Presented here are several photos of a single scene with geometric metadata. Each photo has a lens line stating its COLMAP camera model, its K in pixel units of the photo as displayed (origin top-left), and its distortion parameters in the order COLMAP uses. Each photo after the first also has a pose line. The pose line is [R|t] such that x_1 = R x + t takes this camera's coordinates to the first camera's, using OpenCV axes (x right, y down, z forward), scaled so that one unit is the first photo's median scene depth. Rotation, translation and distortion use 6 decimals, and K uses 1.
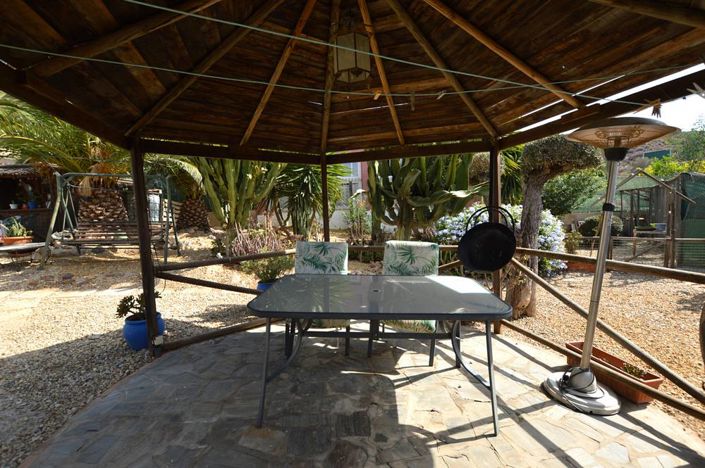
lens RADIAL K [[310.0, 0, 350.6], [0, 310.0, 242.8], [0, 0, 1]] dist [-0.016402, 0.000260]
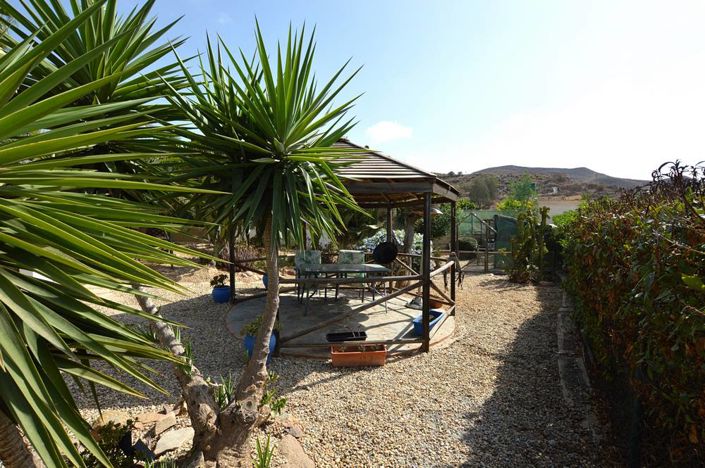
lens RADIAL K [[310.0, 0, 350.6], [0, 310.0, 242.8], [0, 0, 1]] dist [-0.016402, 0.000260]
pose [[0.961504, 0.016756, 0.274280, -0.321547], [-0.001902, 0.998521, -0.054334, 0.049554], [-0.274785, 0.051720, 0.960114, -0.834531]]
